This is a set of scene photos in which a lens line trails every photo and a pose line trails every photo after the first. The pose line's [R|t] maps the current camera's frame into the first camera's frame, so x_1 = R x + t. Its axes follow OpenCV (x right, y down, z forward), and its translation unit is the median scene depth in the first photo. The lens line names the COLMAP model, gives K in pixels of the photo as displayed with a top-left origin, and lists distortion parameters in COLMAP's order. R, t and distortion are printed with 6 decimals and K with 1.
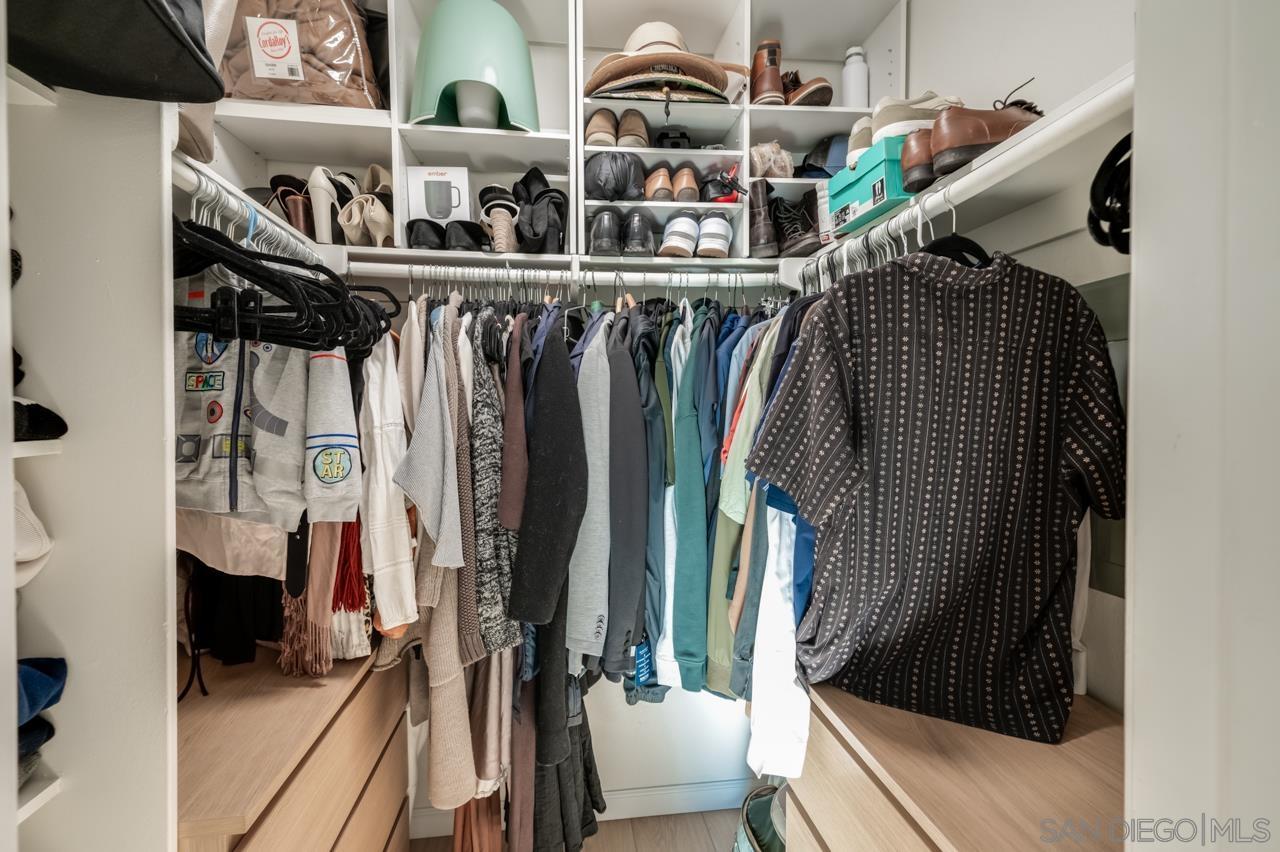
lens RADIAL K [[589.8, 0, 640.0], [0, 589.8, 426.0], [0, 0, 1]] dist [-0.002259, -0.000177]
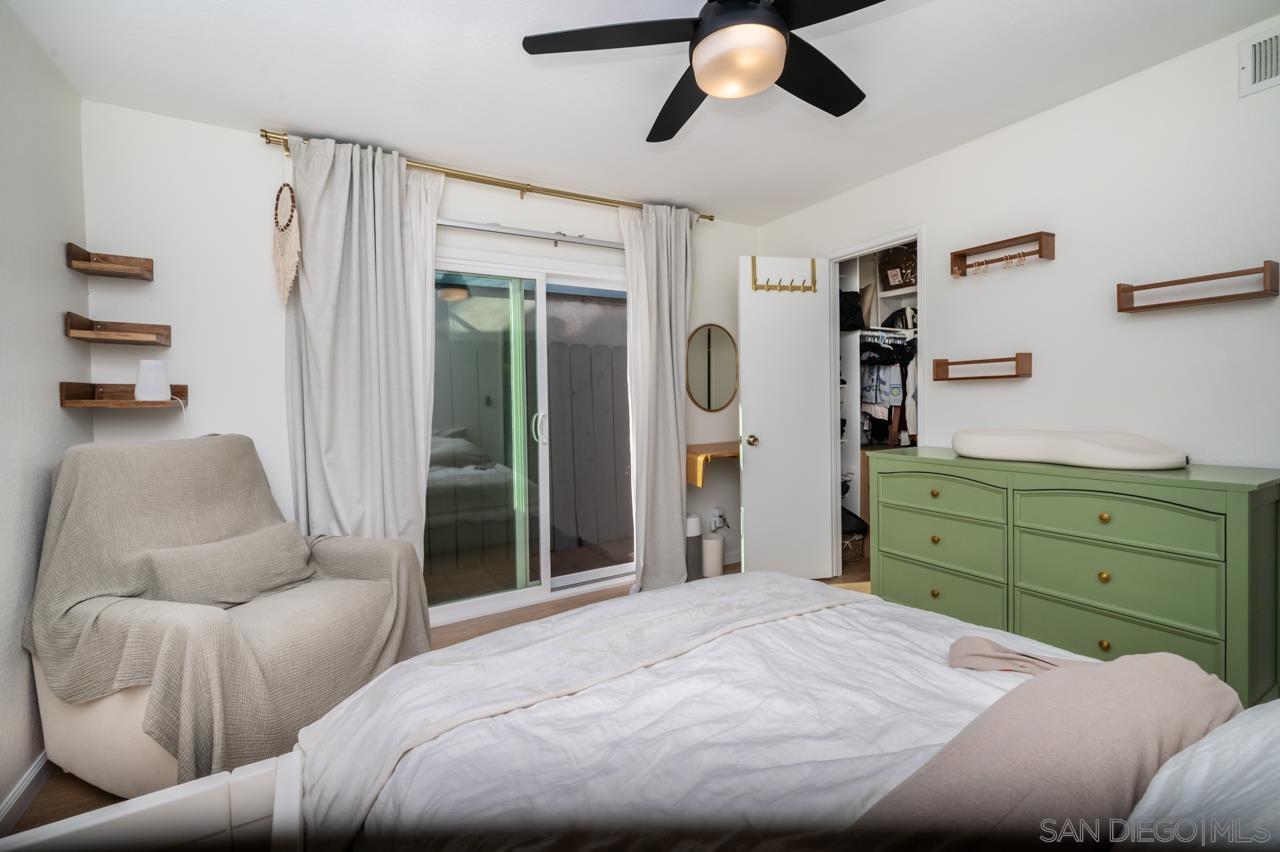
lens RADIAL K [[589.8, 0, 640.0], [0, 589.8, 426.0], [0, 0, 1]] dist [-0.002259, -0.000177]
pose [[0.407706, 0.031919, -0.912555, 2.654135], [0.009604, 0.999184, 0.039239, 0.129378], [0.913063, -0.024762, 0.407067, -2.449853]]
